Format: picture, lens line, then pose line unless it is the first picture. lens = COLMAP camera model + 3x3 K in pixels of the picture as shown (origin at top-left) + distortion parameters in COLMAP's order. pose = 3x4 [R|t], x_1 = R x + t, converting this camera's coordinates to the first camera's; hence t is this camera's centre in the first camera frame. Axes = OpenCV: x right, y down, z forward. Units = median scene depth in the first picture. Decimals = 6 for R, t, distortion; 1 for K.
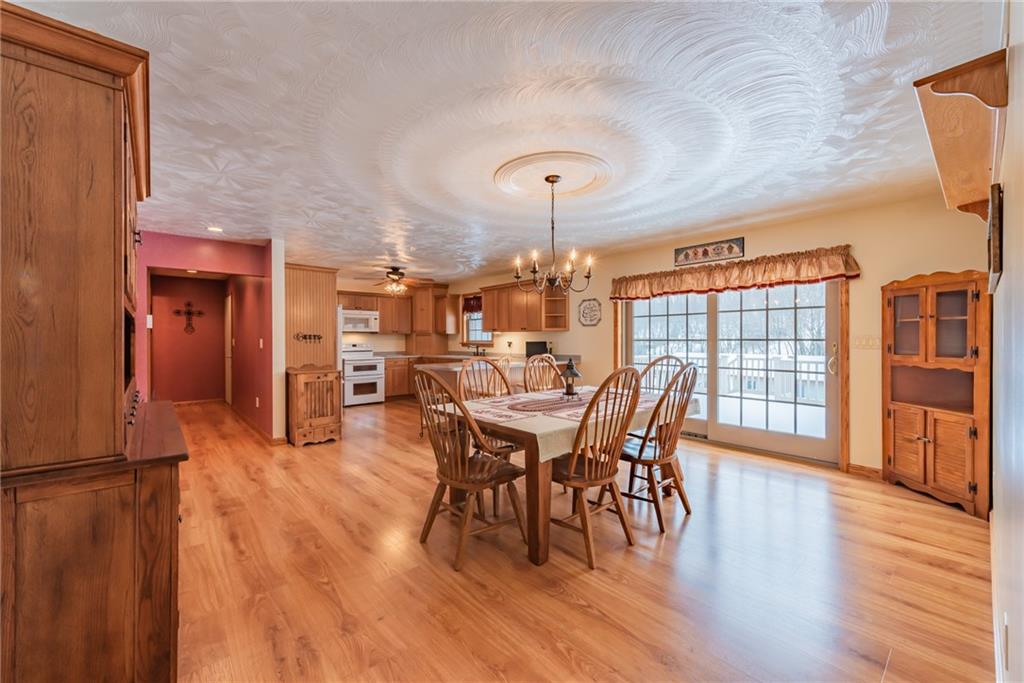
lens RADIAL K [[410.4, 0, 516.5], [0, 410.4, 339.7], [0, 0, 1]] dist [0.011594, -0.000826]
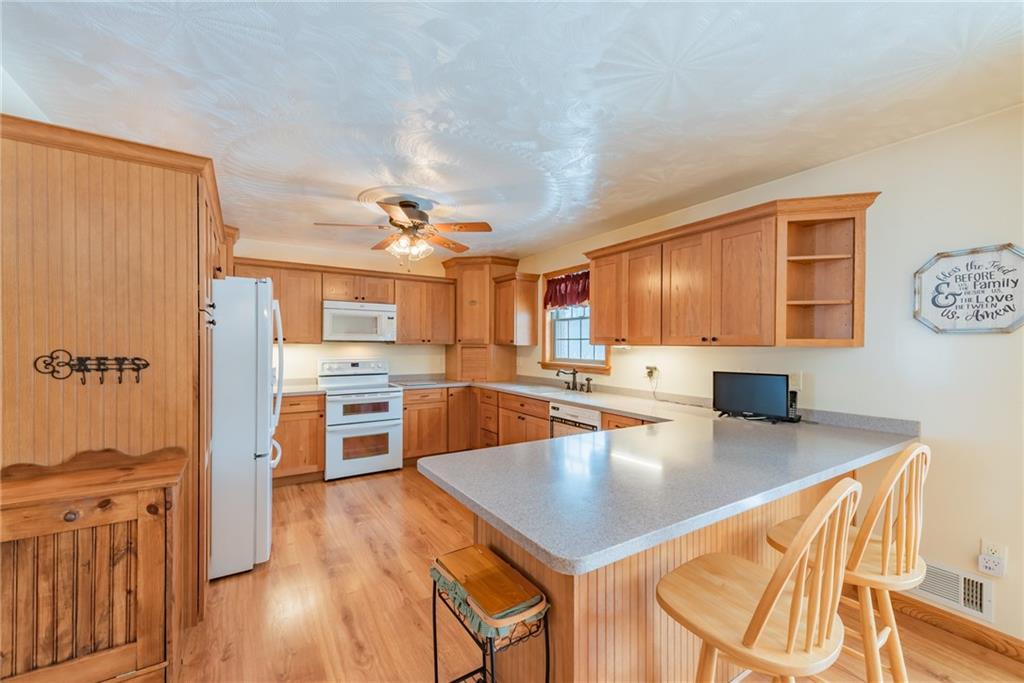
lens RADIAL K [[410.4, 0, 514.8], [0, 410.4, 343.4], [0, 0, 1]] dist [0.011594, -0.000826]
pose [[0.988520, 0.009668, -0.150781, -0.090920], [-0.010318, 0.999941, -0.003531, -0.015973], [0.150738, 0.005047, 0.988561, 0.476964]]
